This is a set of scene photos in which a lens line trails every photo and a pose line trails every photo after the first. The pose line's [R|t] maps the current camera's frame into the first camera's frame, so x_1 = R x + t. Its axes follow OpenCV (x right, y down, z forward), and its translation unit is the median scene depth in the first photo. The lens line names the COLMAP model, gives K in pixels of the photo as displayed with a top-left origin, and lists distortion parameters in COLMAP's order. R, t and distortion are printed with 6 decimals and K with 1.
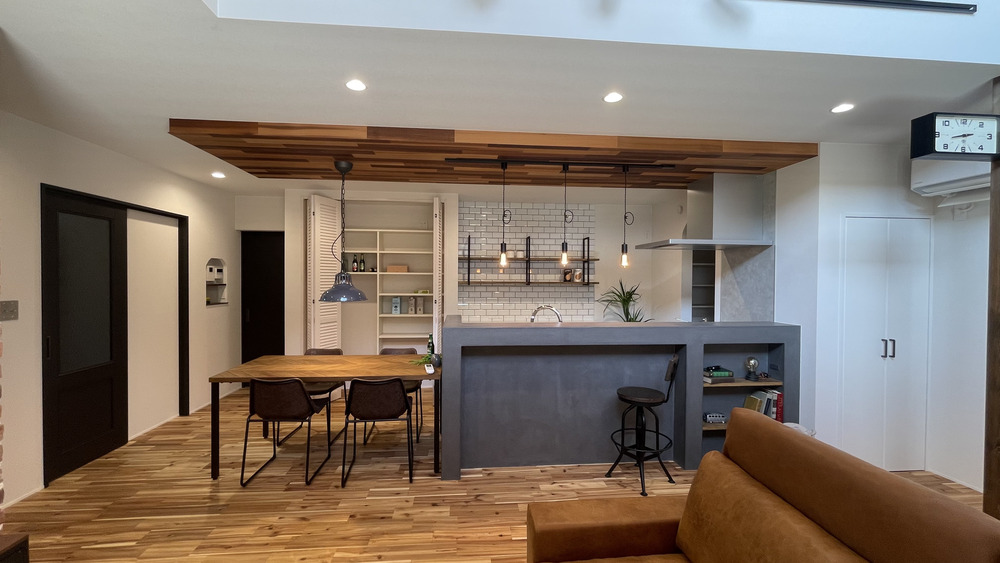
lens RADIAL K [[411.3, 0, 498.5], [0, 411.3, 281.5], [0, 0, 1]] dist [0.002099, 0.000182]
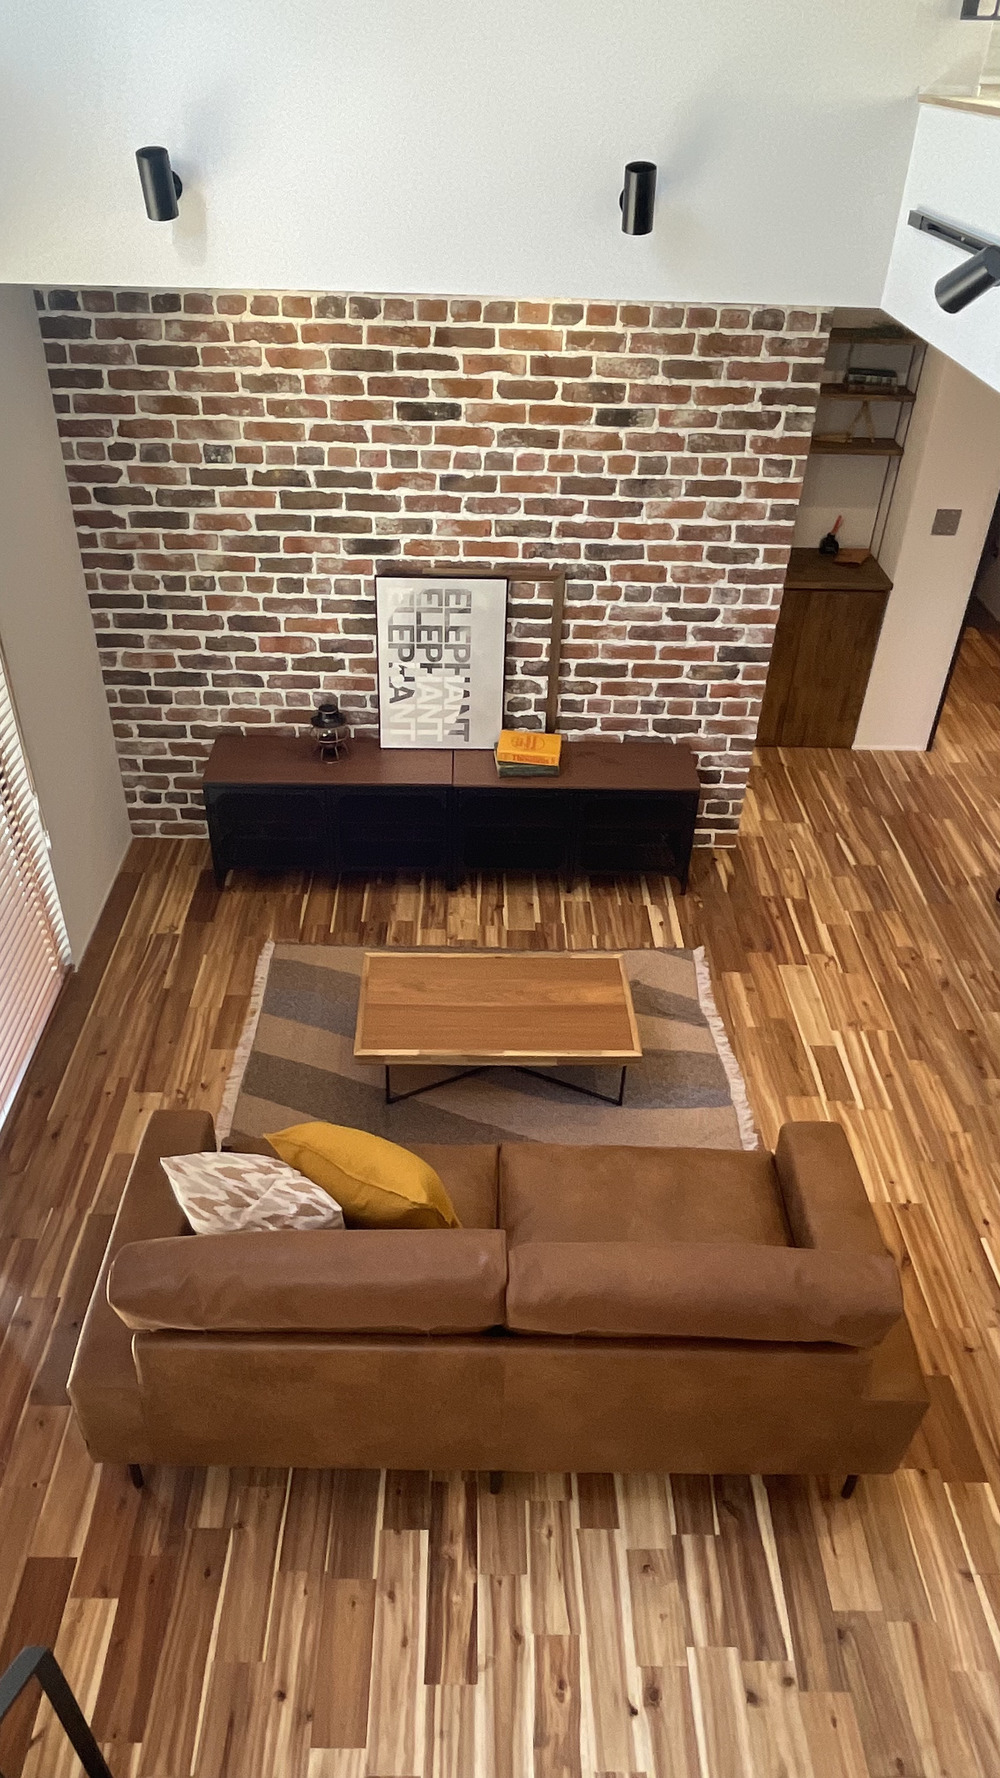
lens RADIAL K [[1167.1, 0, 496.3], [0, 1167.1, 891.1], [0, 0, 1]] dist [0.009300, 0.000442]
pose [[-0.072573, 0.575380, -0.814660, 1.012976], [-0.046010, 0.814013, 0.579021, -0.587274], [0.996301, 0.079504, -0.032602, 0.344119]]
